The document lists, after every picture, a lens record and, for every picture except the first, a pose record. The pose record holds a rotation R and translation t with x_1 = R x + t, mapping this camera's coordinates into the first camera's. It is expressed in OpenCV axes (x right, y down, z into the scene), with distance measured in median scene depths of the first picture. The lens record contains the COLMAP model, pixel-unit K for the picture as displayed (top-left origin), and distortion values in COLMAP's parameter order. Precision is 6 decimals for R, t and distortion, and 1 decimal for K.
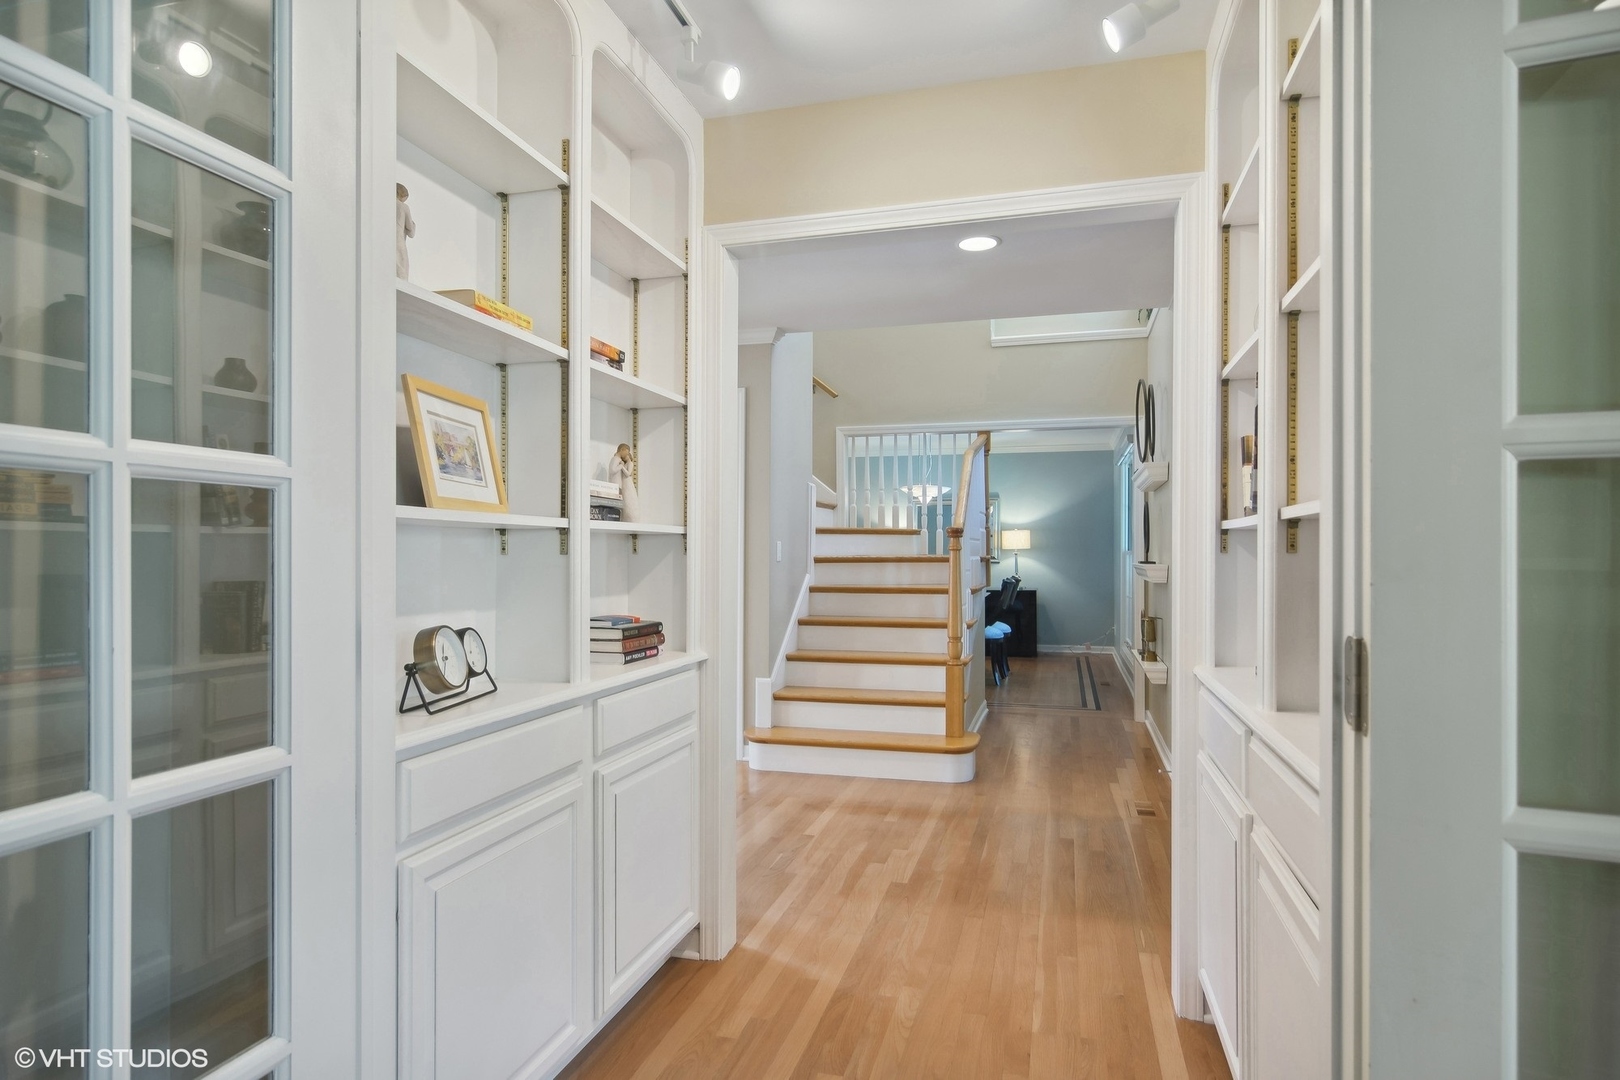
lens RADIAL K [[920.7, 0, 800.7], [0, 920.7, 549.9], [0, 0, 1]] dist [-0.005888, 0.005366]
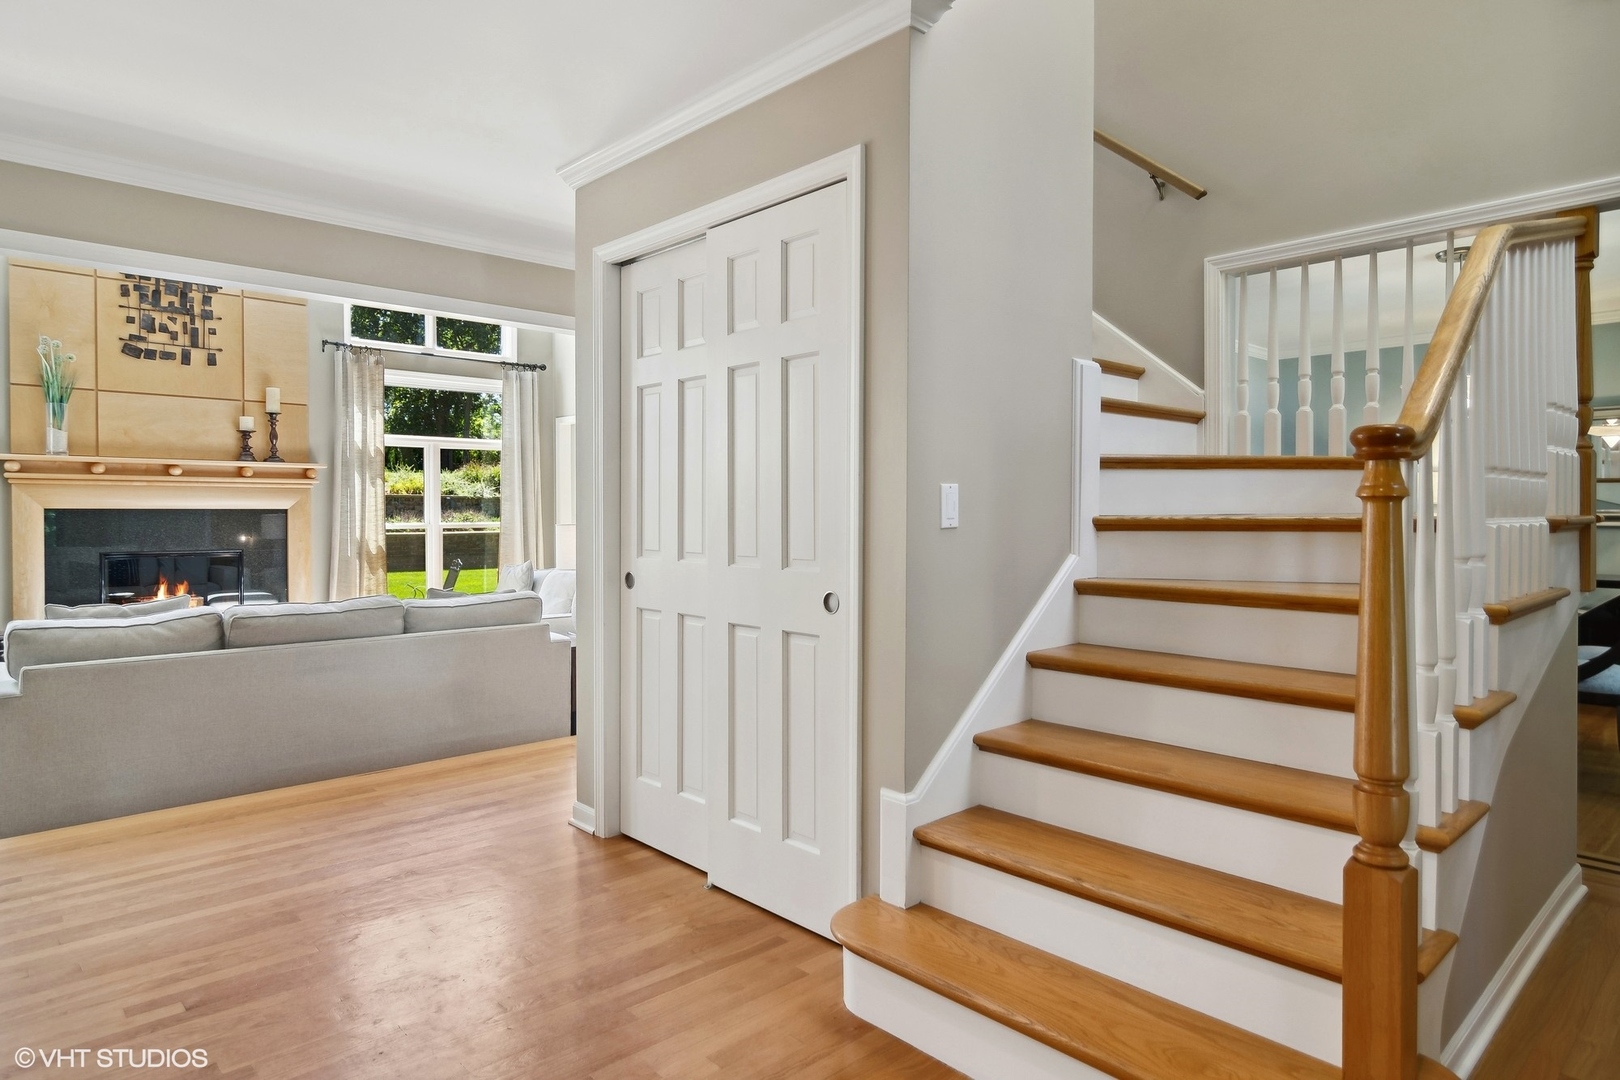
lens RADIAL K [[920.7, 0, 825.7], [0, 920.7, 527.5], [0, 0, 1]] dist [-0.005888, 0.005366]
pose [[0.852833, 0.006339, -0.522146, 0.142499], [0.003664, 0.999829, 0.018122, 0.003433], [0.522172, -0.017368, 0.852664, 0.532237]]
